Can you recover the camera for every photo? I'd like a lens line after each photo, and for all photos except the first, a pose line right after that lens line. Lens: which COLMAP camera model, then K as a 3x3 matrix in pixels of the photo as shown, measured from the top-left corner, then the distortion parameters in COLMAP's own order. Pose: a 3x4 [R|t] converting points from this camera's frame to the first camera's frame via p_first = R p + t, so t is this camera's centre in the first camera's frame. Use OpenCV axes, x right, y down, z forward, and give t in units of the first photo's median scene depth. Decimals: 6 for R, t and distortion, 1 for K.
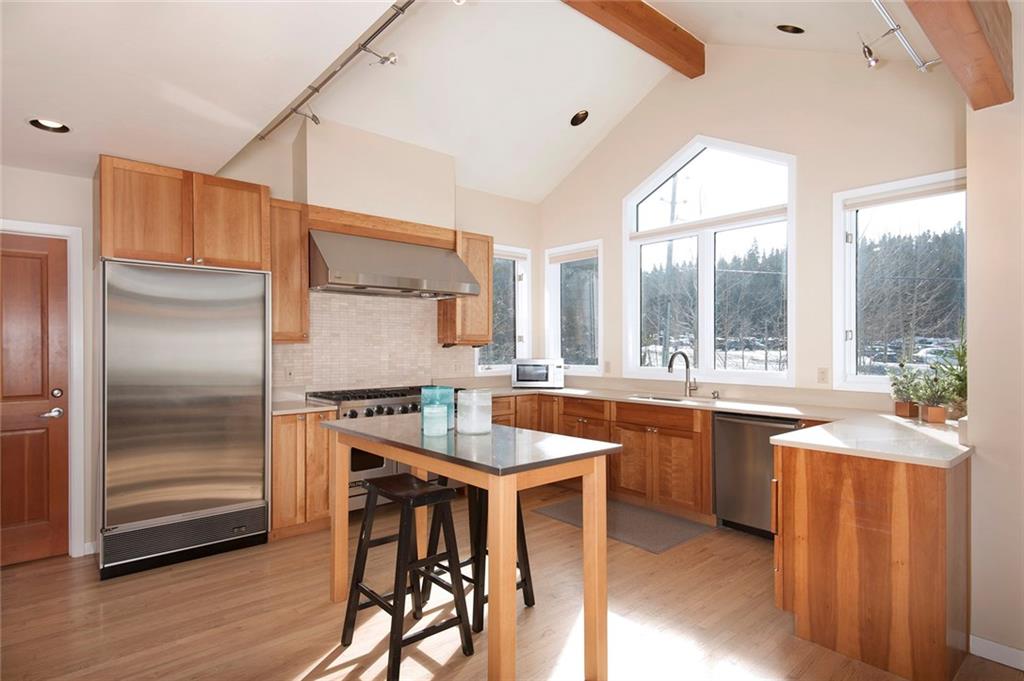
lens RADIAL K [[553.6, 0, 509.7], [0, 553.6, 348.0], [0, 0, 1]] dist [-0.000477, -0.000370]
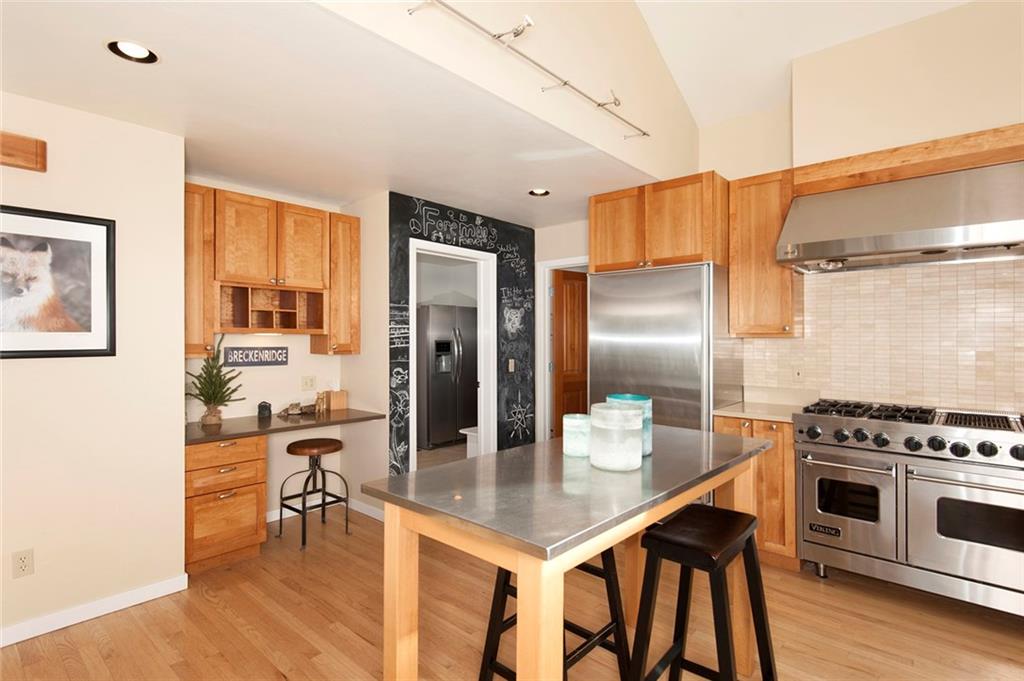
lens RADIAL K [[513.8, 0, 512.6], [0, 513.8, 339.8], [0, 0, 1]] dist [0.017499, 0.000194]
pose [[0.121057, 0.001258, -0.992645, 0.384483], [-0.003883, 0.999992, 0.000794, -0.004712], [0.992638, 0.003759, 0.121061, 0.548893]]
